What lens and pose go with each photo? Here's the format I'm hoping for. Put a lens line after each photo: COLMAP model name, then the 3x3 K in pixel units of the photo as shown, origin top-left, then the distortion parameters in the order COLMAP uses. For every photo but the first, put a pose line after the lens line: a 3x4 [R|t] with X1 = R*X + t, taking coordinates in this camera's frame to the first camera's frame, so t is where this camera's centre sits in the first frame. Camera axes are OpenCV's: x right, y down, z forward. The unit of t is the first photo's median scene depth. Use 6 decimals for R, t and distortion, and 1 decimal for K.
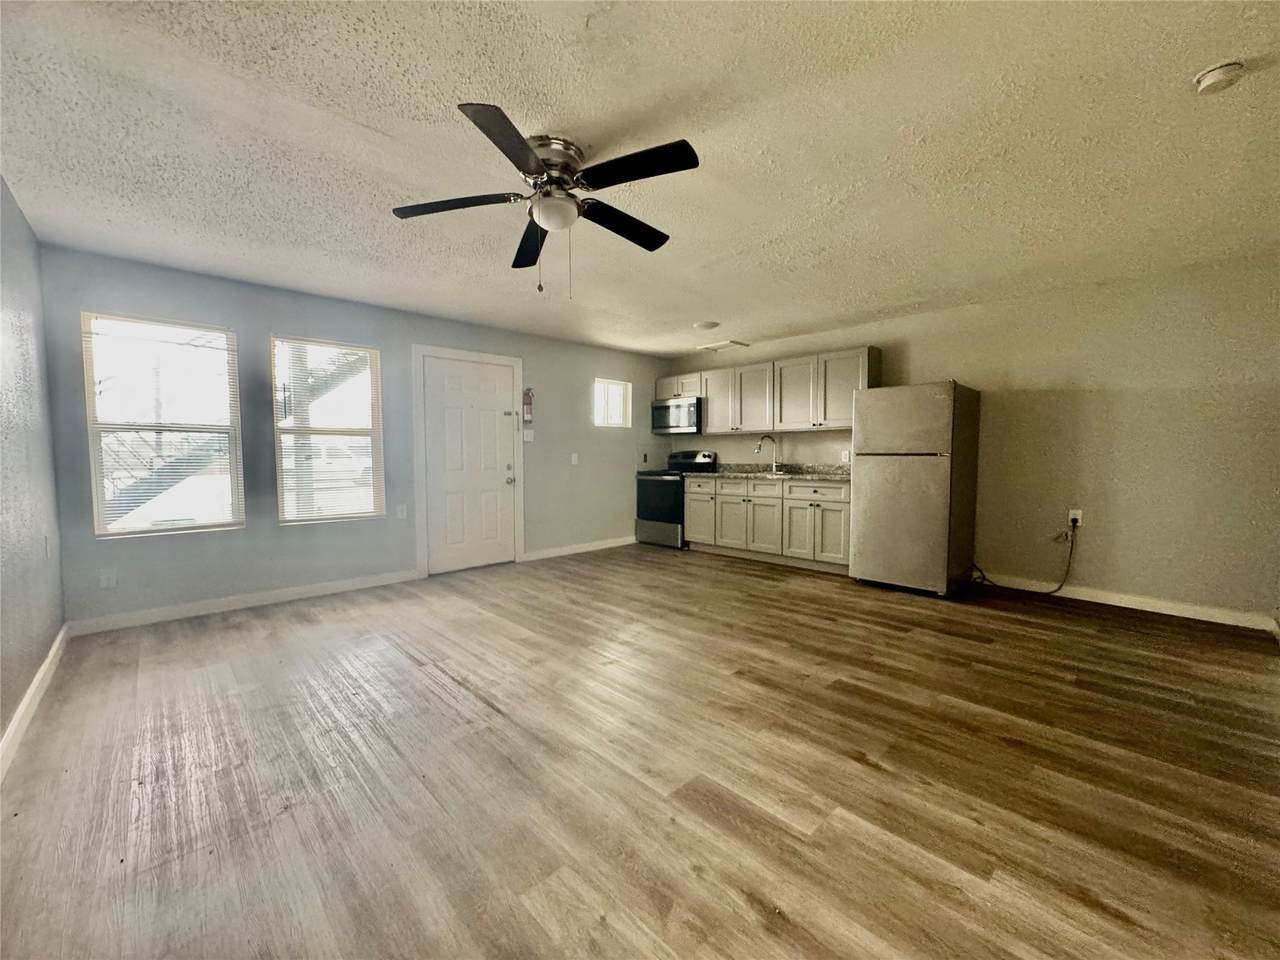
lens RADIAL K [[551.3, 0, 640.0], [0, 551.3, 480.0], [0, 0, 1]] dist [-0.011430, 0.000241]
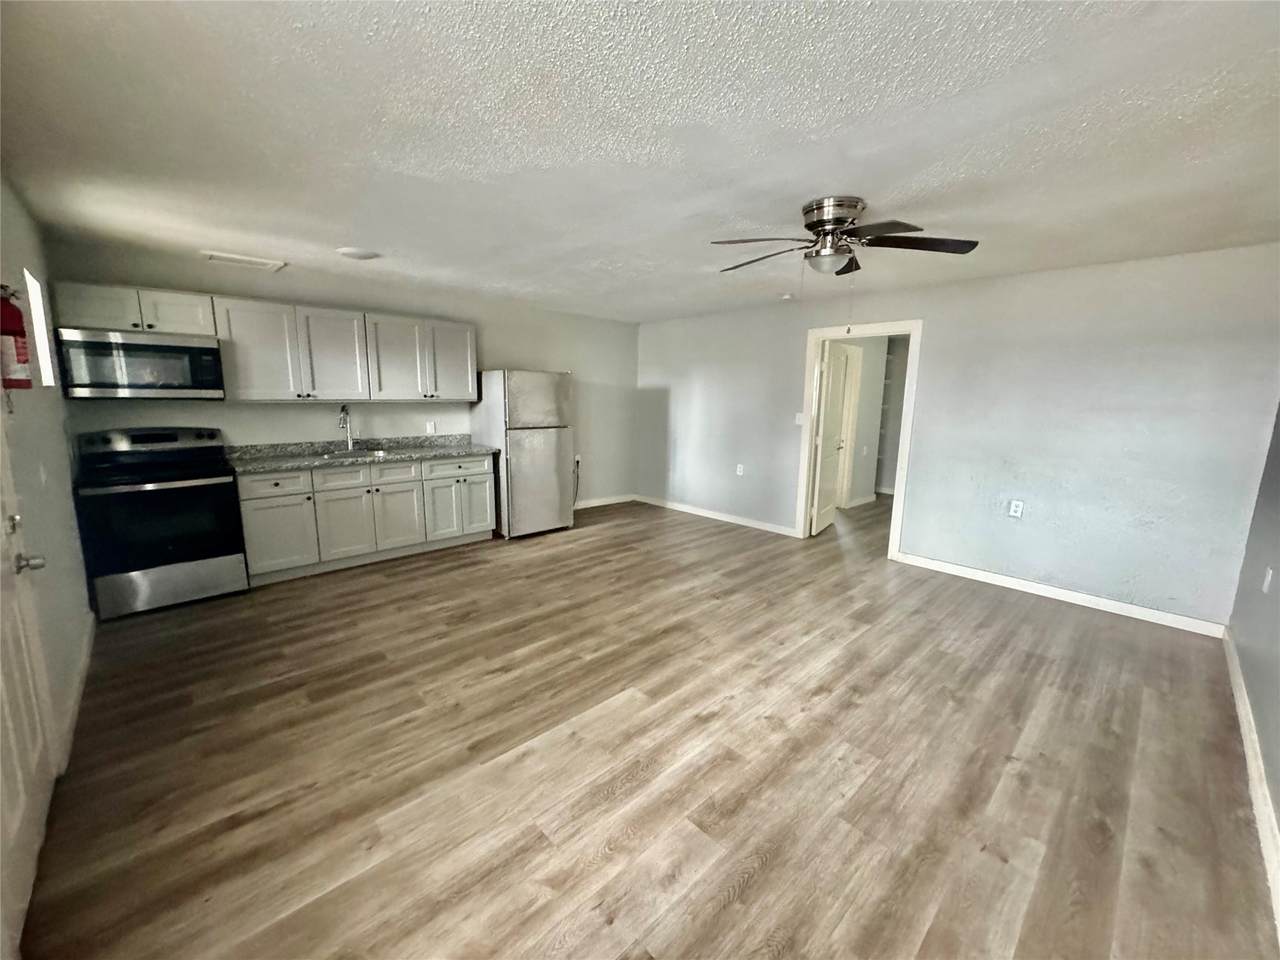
lens RADIAL K [[551.3, 0, 640.0], [0, 551.3, 480.0], [0, 0, 1]] dist [-0.011430, 0.000241]
pose [[-0.069932, -0.162063, 0.984299, -0.782459], [0.023960, 0.986157, 0.164071, -0.127003], [-0.997264, 0.035057, -0.065081, 0.864139]]
